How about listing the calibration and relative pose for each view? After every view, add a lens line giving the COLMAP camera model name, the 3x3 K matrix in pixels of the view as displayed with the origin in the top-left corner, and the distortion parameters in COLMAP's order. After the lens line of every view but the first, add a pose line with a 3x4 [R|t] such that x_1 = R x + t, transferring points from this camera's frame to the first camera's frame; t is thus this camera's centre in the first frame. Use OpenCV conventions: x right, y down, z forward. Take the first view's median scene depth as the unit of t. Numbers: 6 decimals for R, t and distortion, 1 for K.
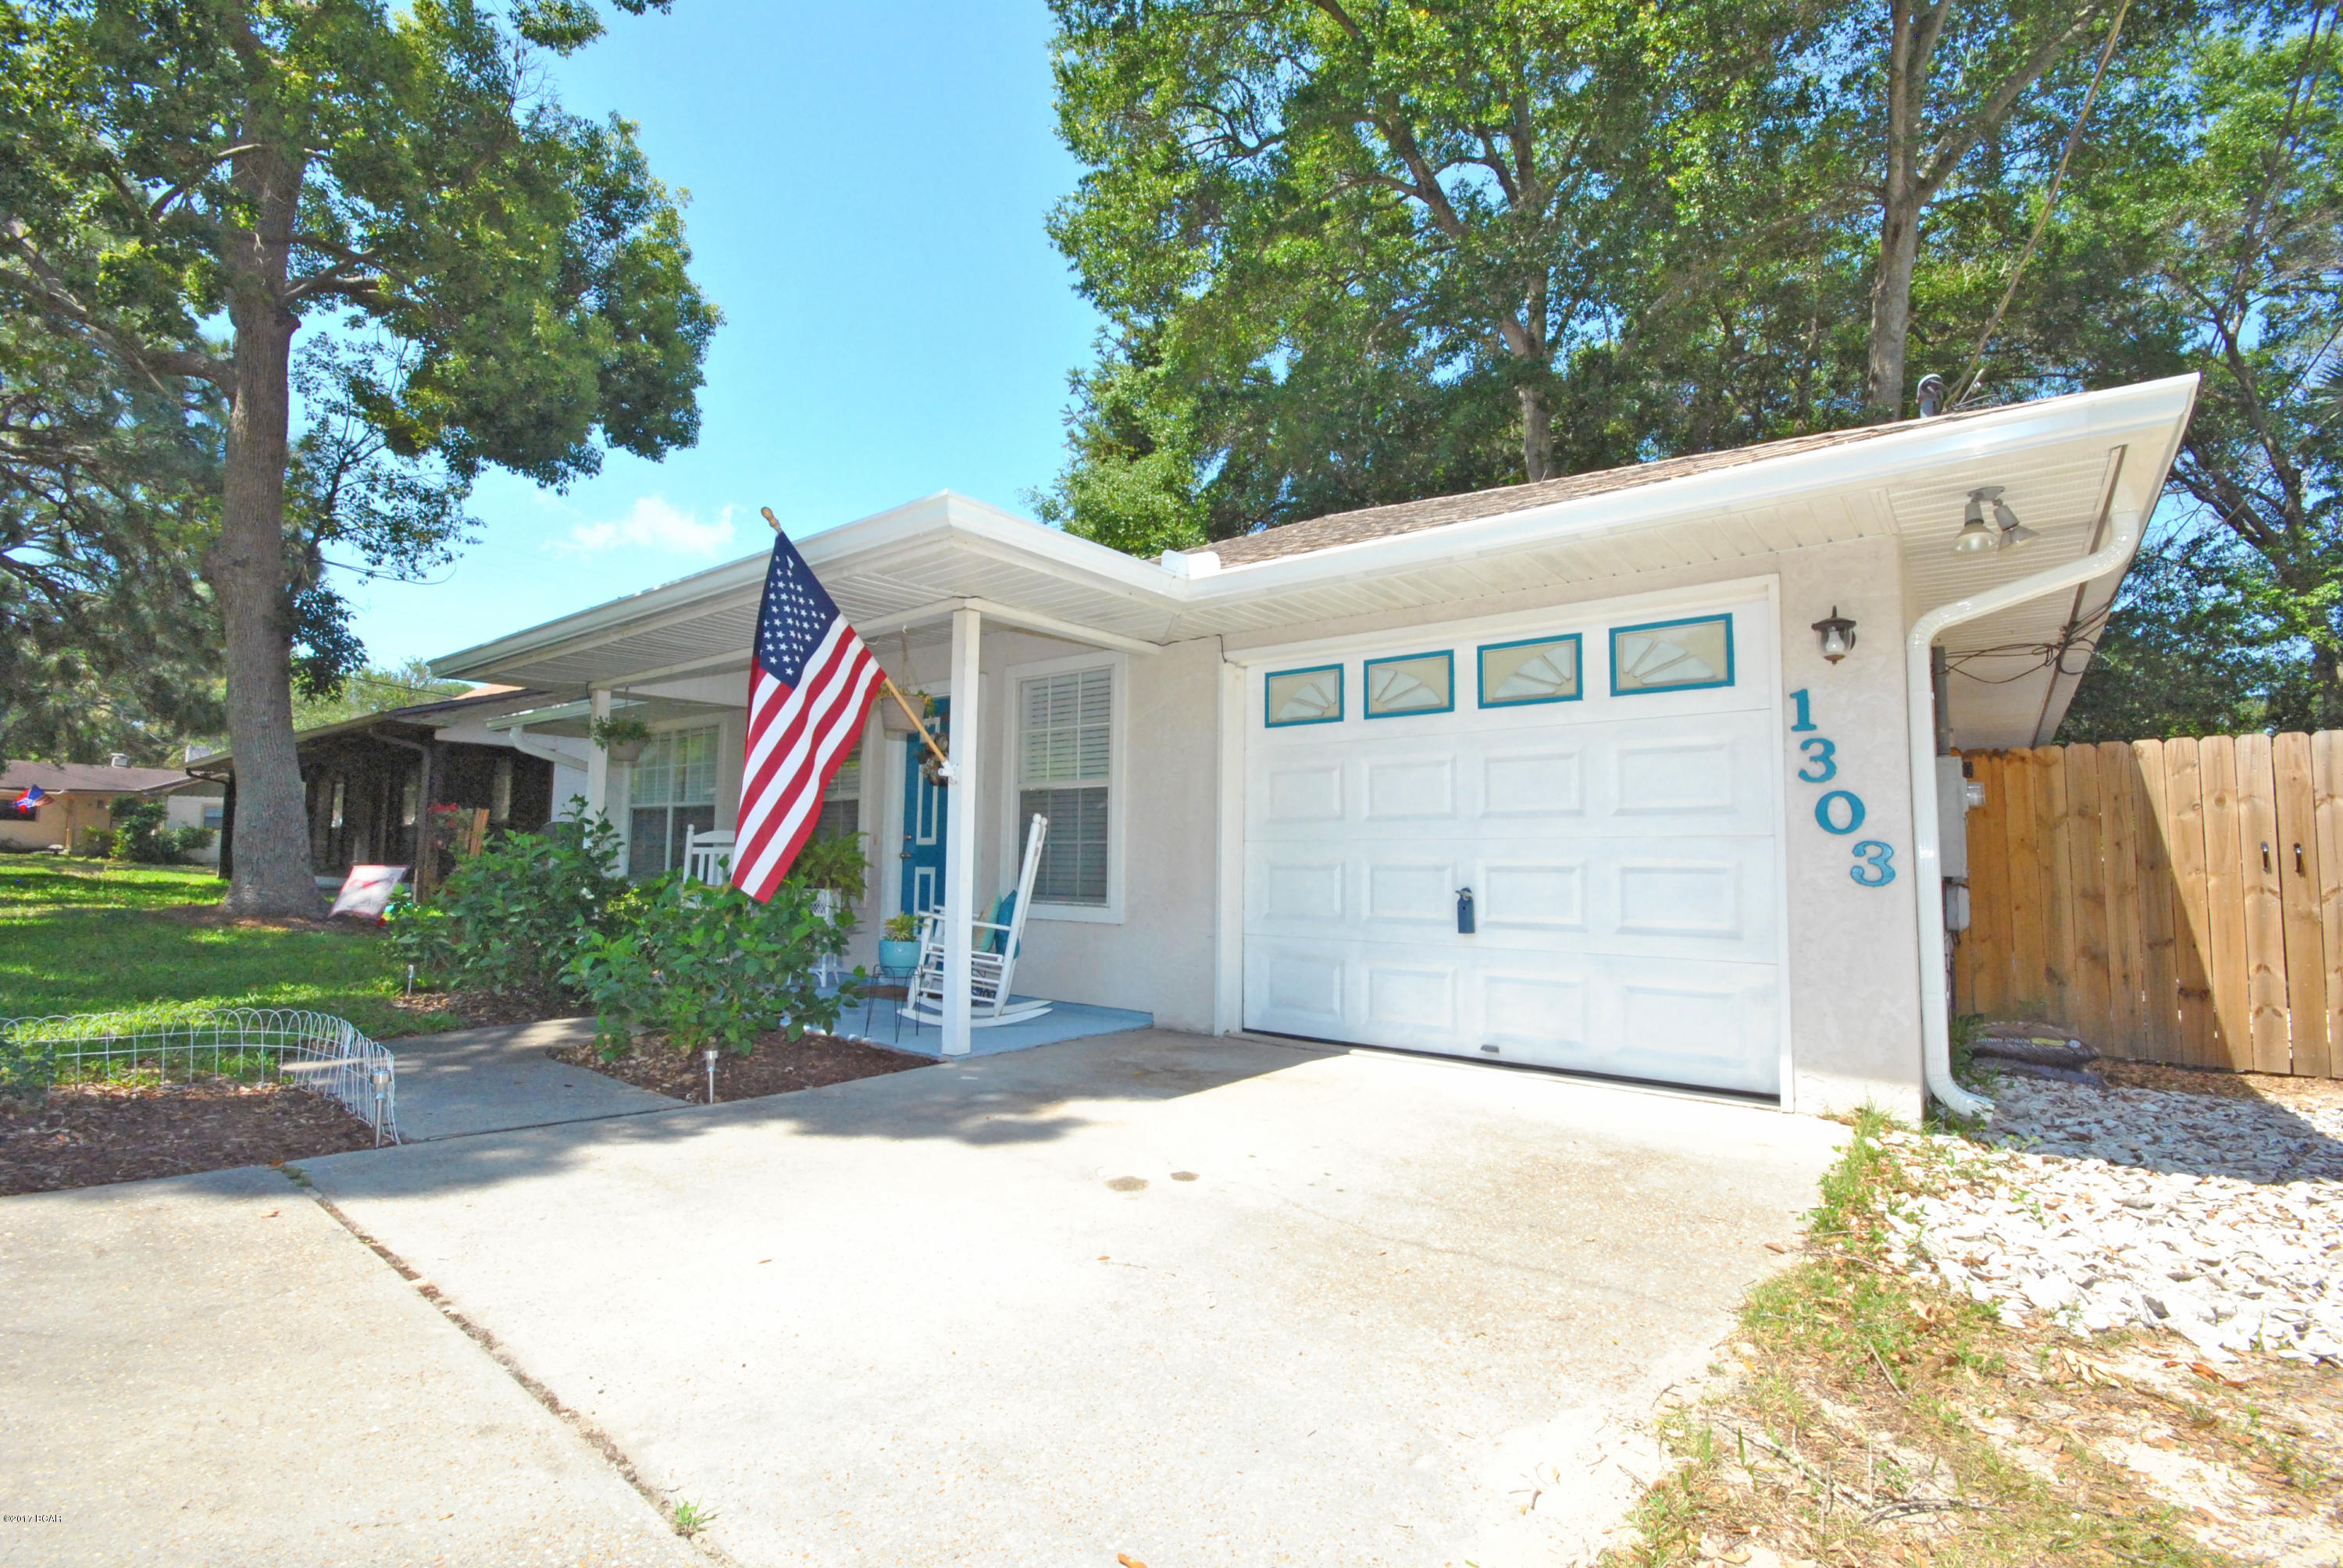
lens RADIAL K [[1034.4, 0, 1174.7], [0, 1034.4, 778.7], [0, 0, 1]] dist [0.005608, -0.007050]
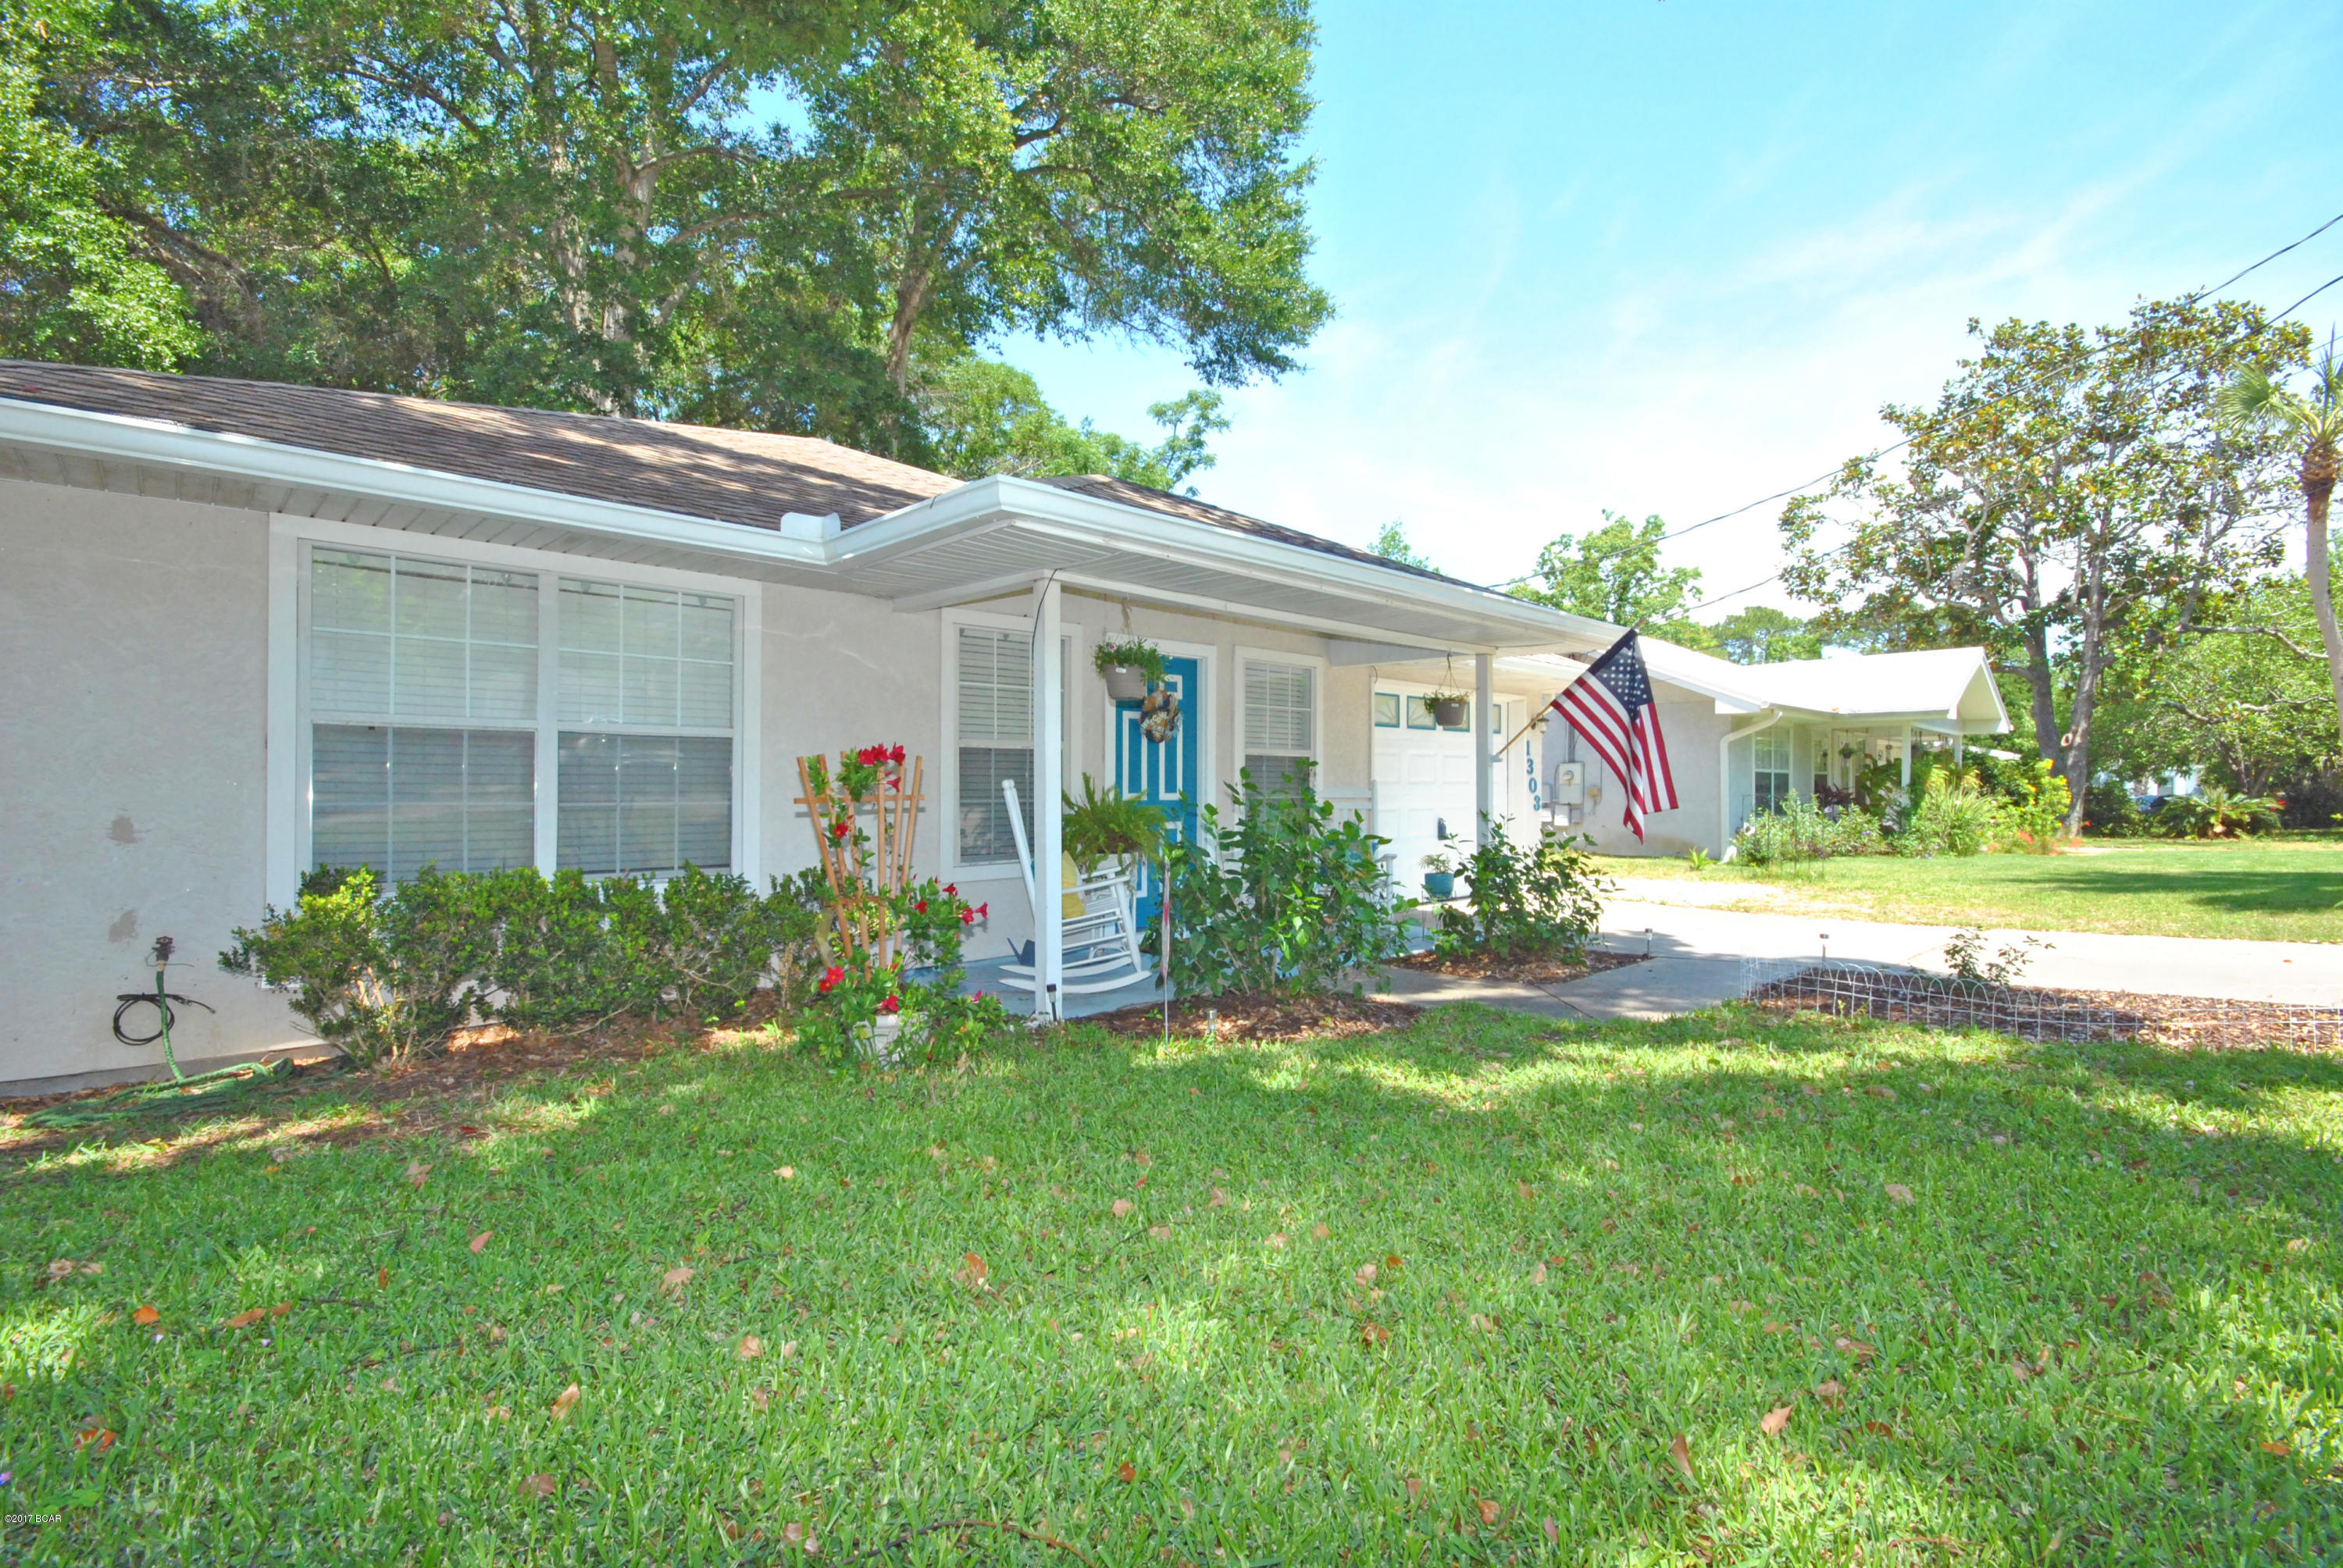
lens RADIAL K [[1034.4, 0, 1174.7], [0, 1034.4, 778.7], [0, 0, 1]] dist [0.005608, -0.007050]
pose [[0.145950, -0.008293, 0.989257, -1.619739], [-0.084142, 0.996237, 0.020765, 0.025658], [-0.985707, -0.086269, 0.144703, 1.089705]]
